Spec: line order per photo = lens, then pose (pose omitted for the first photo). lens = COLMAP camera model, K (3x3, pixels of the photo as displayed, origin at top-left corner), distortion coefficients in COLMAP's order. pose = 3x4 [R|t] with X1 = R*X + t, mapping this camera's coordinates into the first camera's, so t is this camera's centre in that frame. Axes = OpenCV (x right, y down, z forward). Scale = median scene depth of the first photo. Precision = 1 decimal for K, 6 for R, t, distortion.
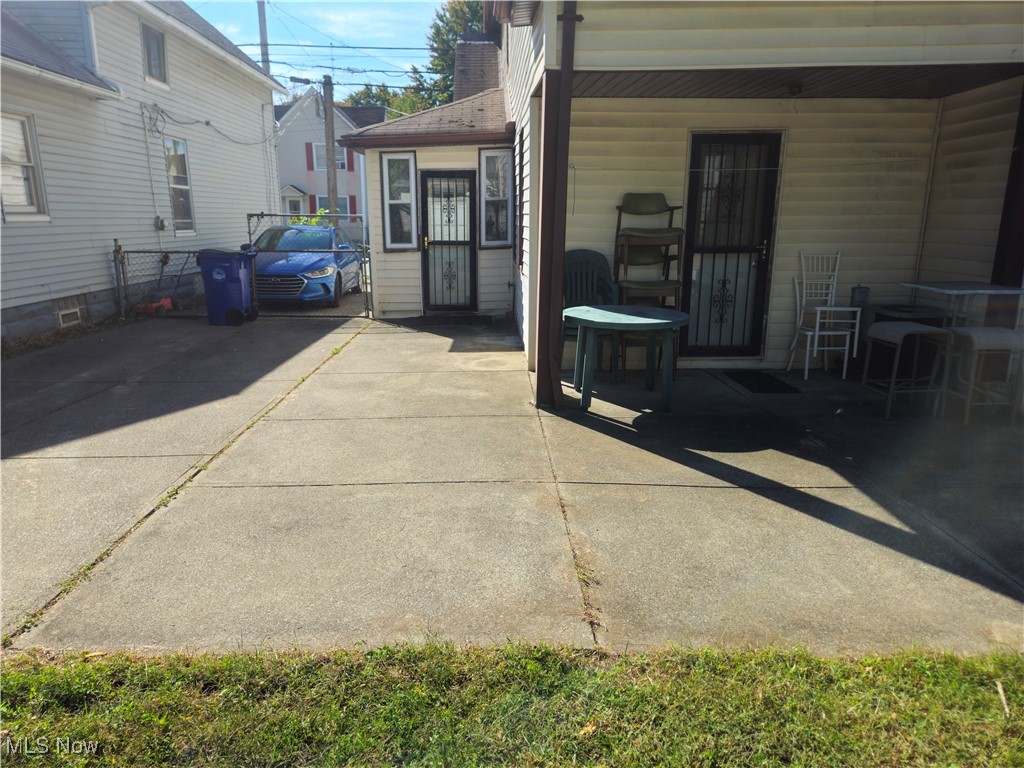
lens RADIAL K [[677.2, 0, 512.0], [0, 677.2, 384.0], [0, 0, 1]] dist [0.063539, -0.038911]
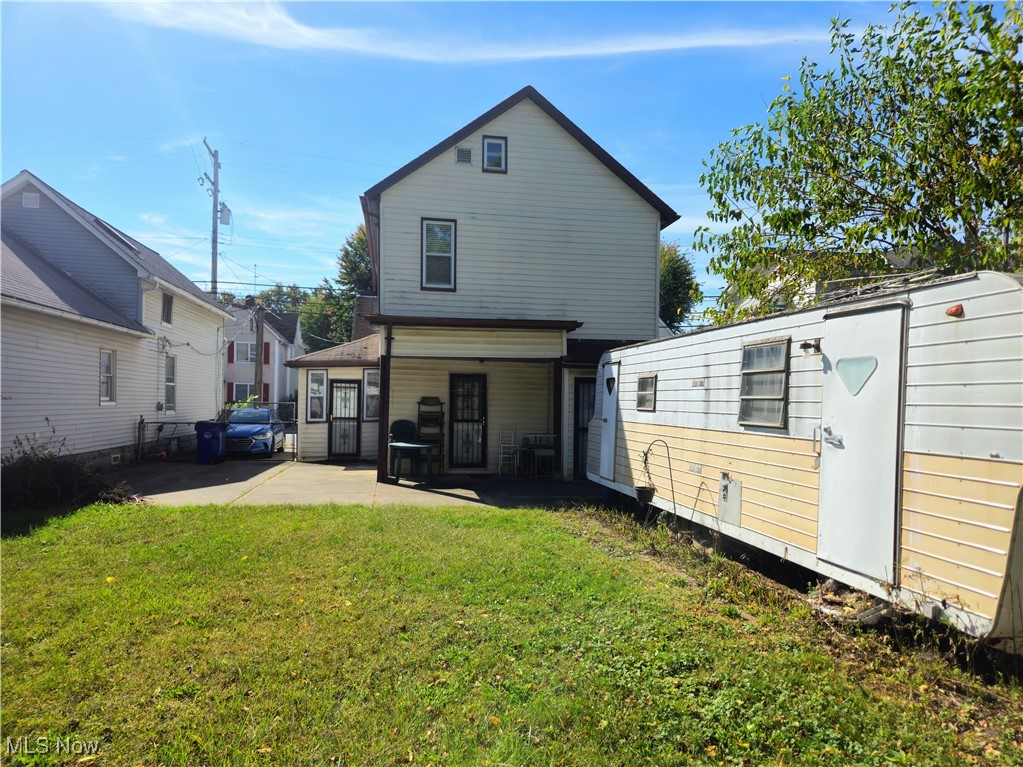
lens RADIAL K [[701.4, 0, 539.4], [0, 701.4, 406.5], [0, 0, 1]] dist [0.035022, 0.000142]
pose [[0.985658, 0.013729, 0.168195, 0.153657], [0.025688, 0.972864, -0.229947, 0.307215], [-0.166788, 0.230969, 0.958559, -1.324625]]
